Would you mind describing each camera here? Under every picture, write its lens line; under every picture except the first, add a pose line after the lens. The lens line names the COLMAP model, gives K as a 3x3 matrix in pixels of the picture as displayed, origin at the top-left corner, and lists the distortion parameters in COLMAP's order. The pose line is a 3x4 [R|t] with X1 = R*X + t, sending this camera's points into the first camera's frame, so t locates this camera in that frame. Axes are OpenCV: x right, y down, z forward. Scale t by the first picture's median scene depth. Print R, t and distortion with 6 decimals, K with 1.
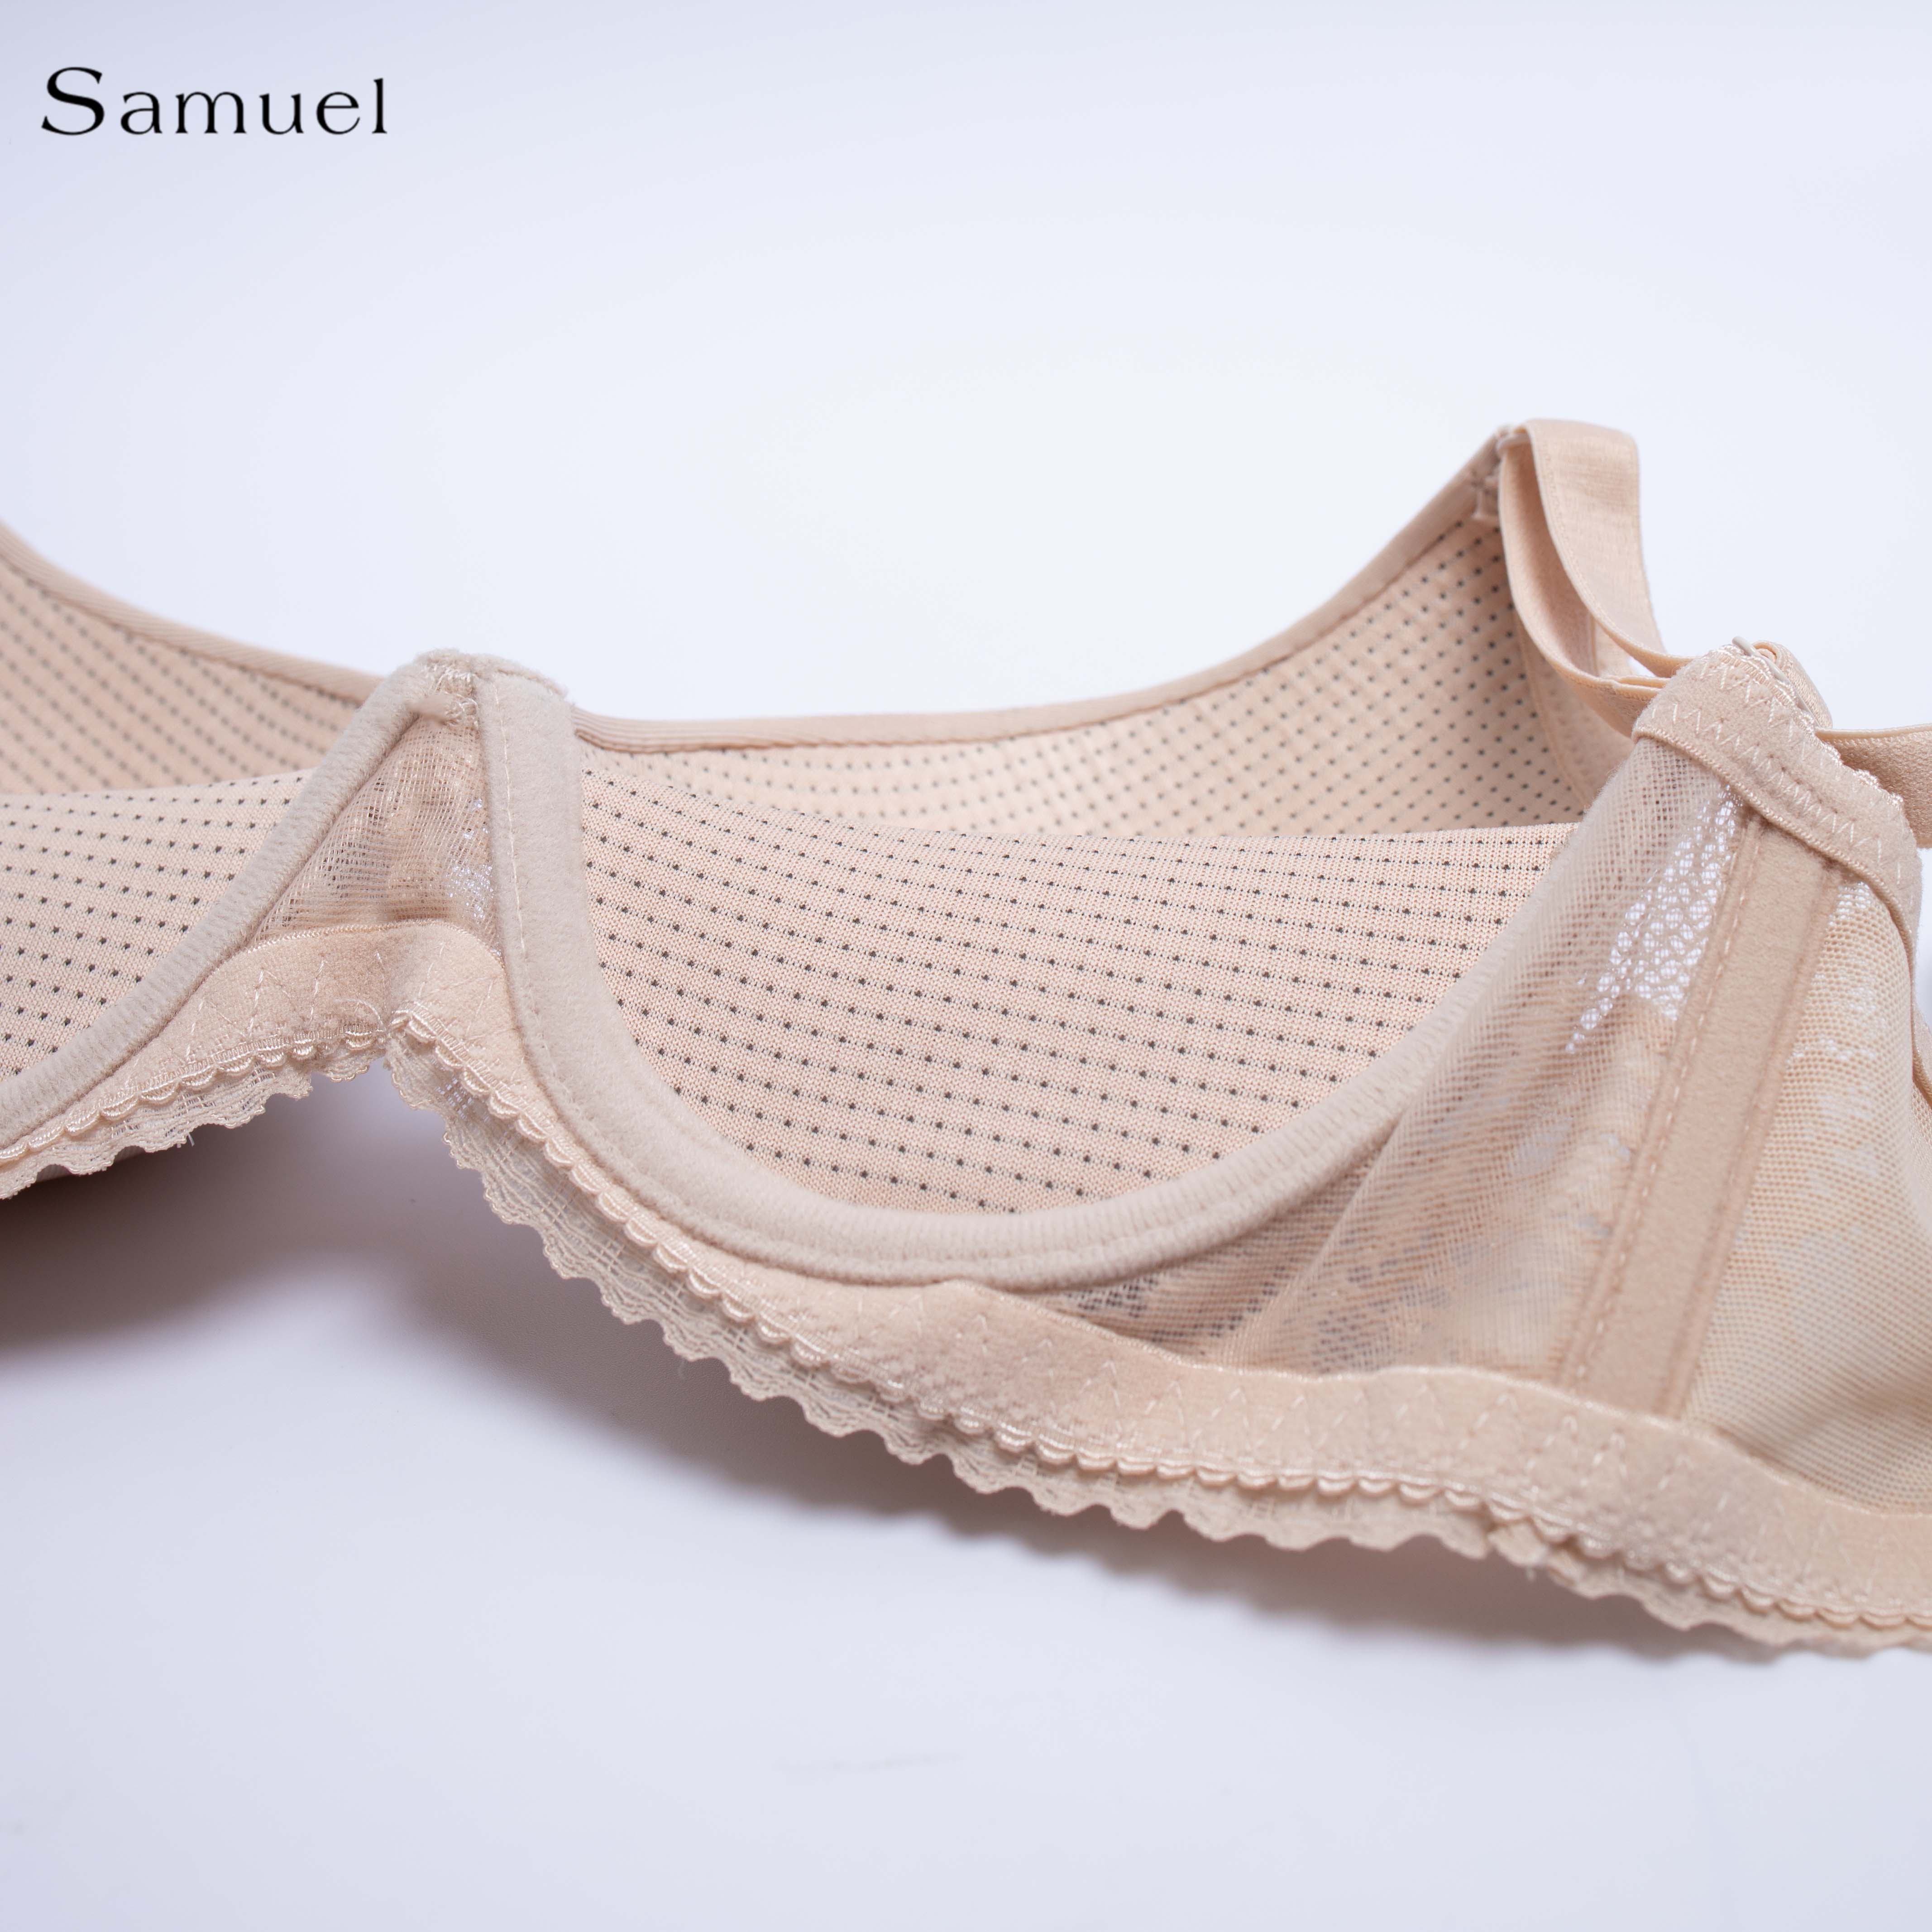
lens RADIAL K [[2639.2, 0, 887.4], [0, 2639.2, 966.1], [0, 0, 1]] dist [-0.038696, -0.118839]
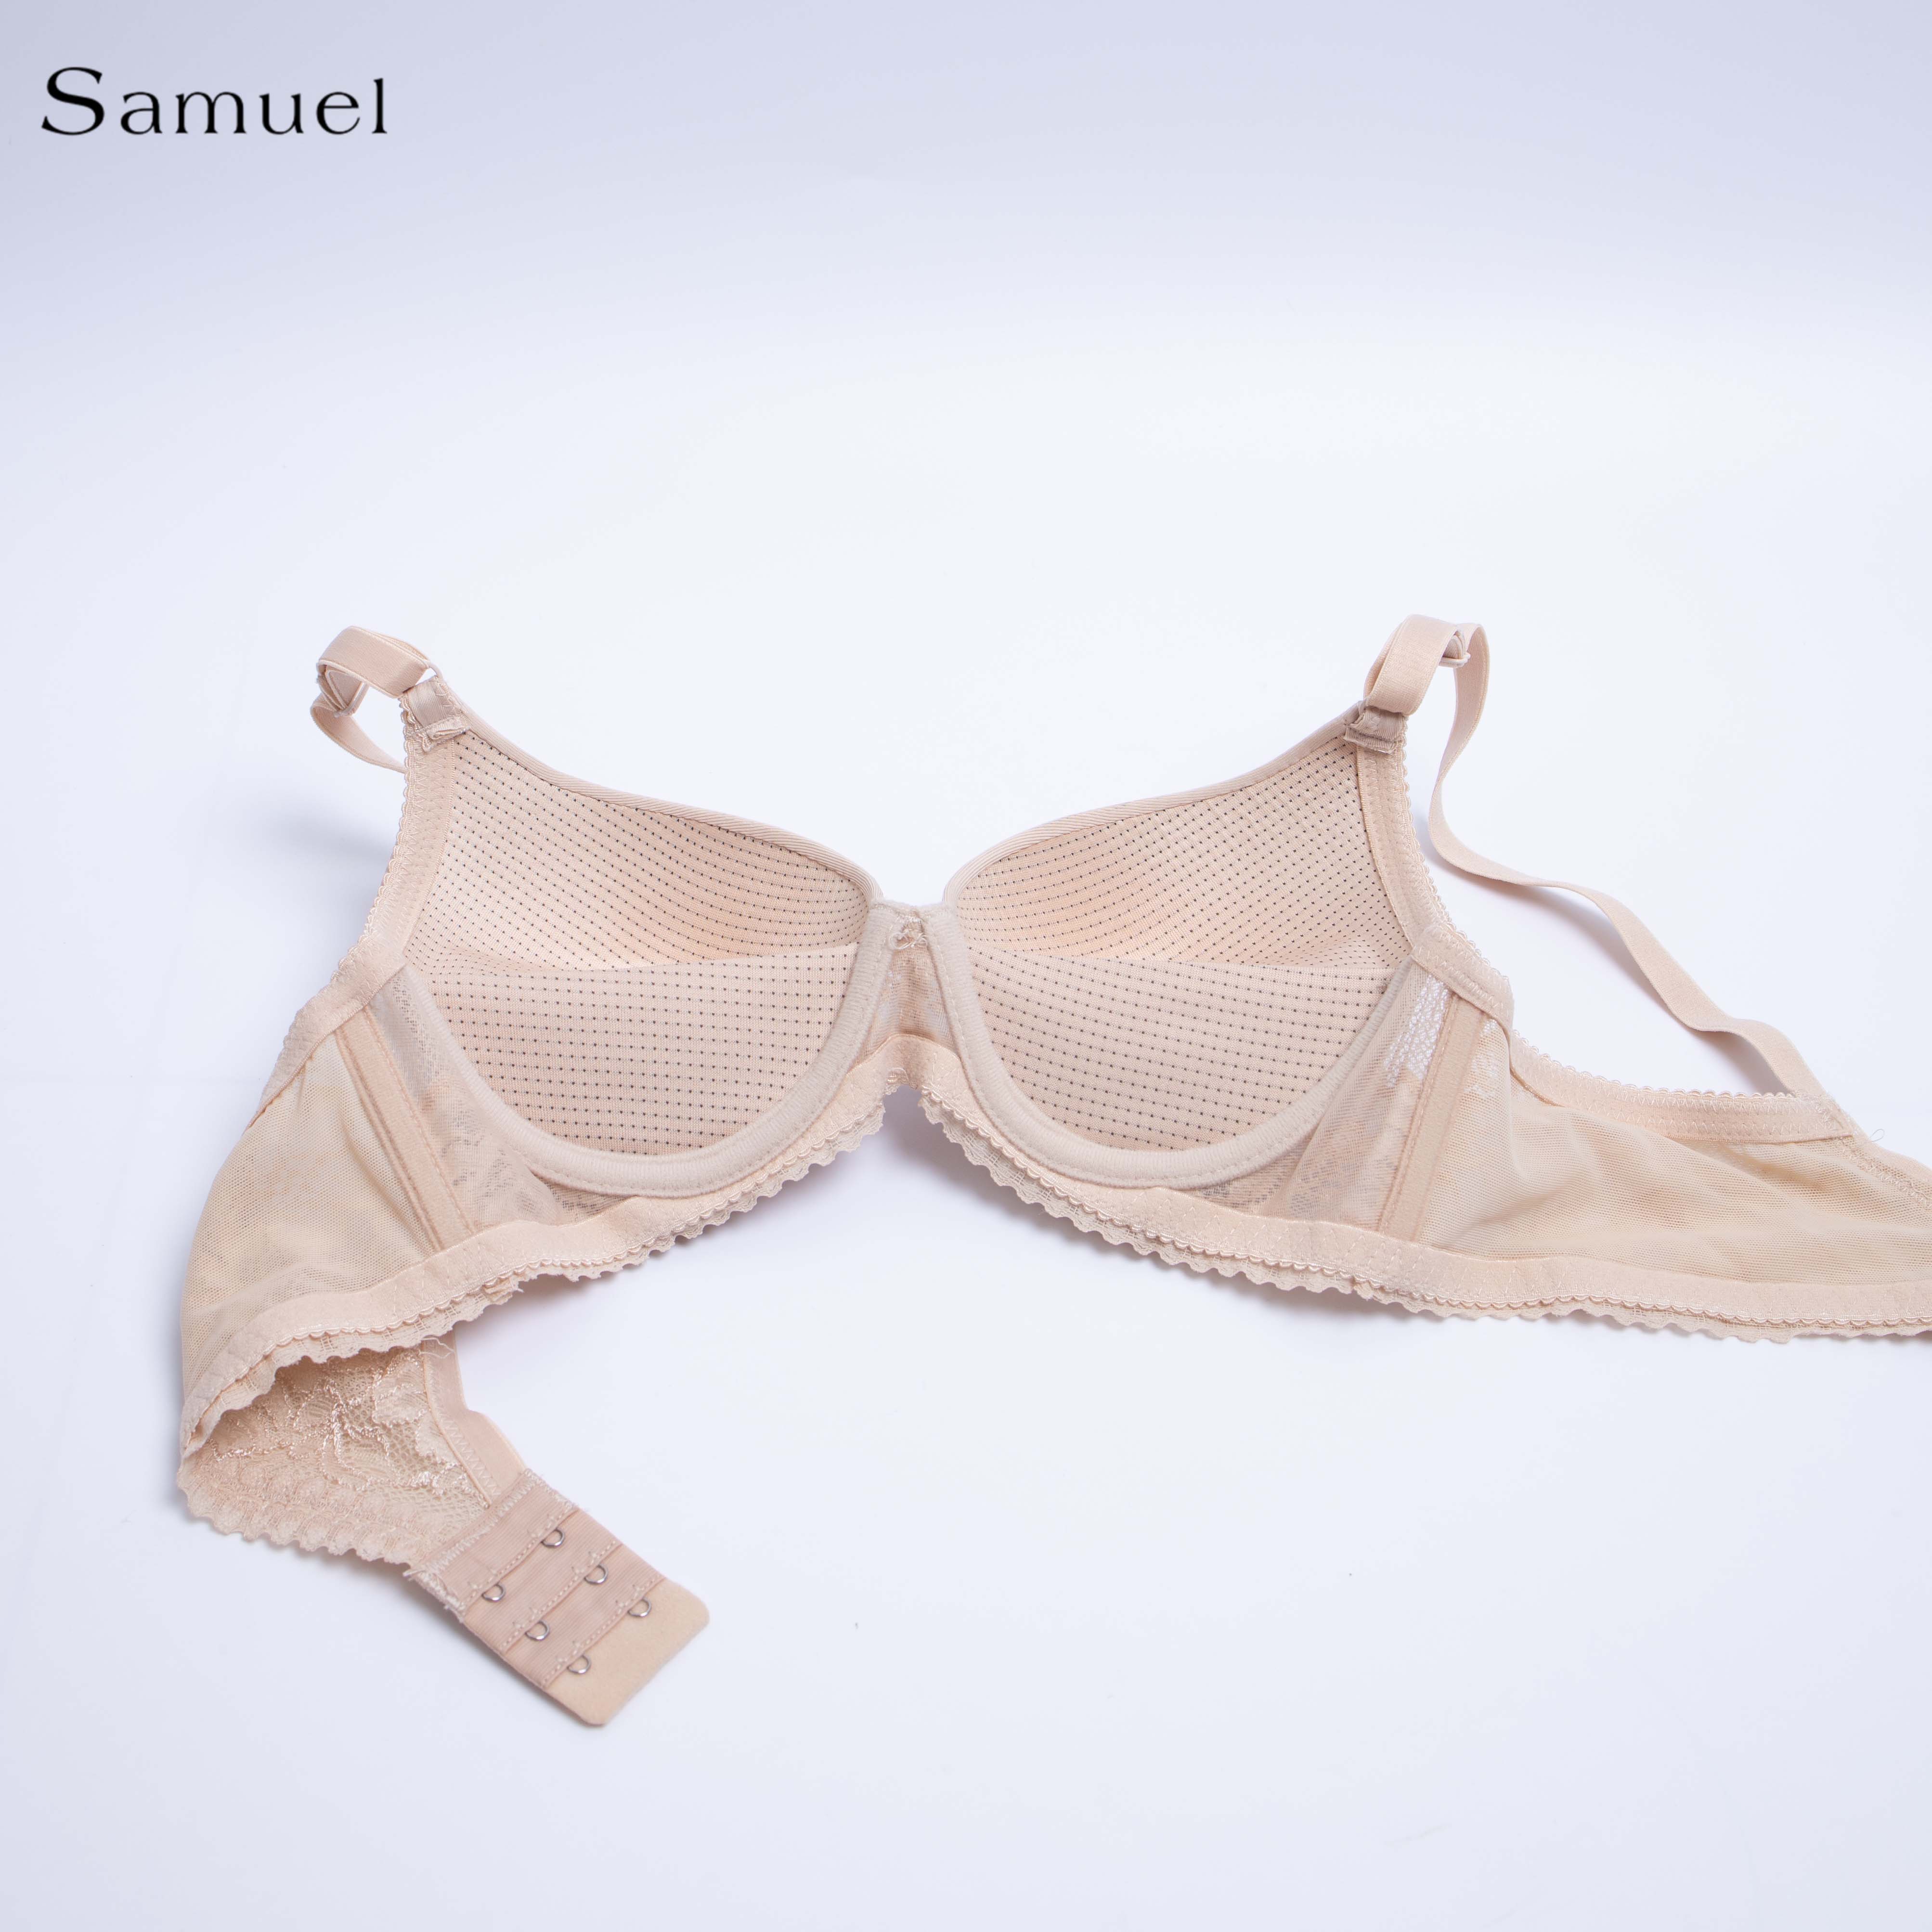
lens RADIAL K [[2639.2, 0, 887.4], [0, 2639.2, 966.1], [0, 0, 1]] dist [-0.038696, -0.118839]
pose [[0.991150, -0.104234, 0.082196, -0.427204], [0.050217, 0.867614, 0.494696, -1.367991], [-0.122879, -0.486191, 0.865170, -1.141161]]
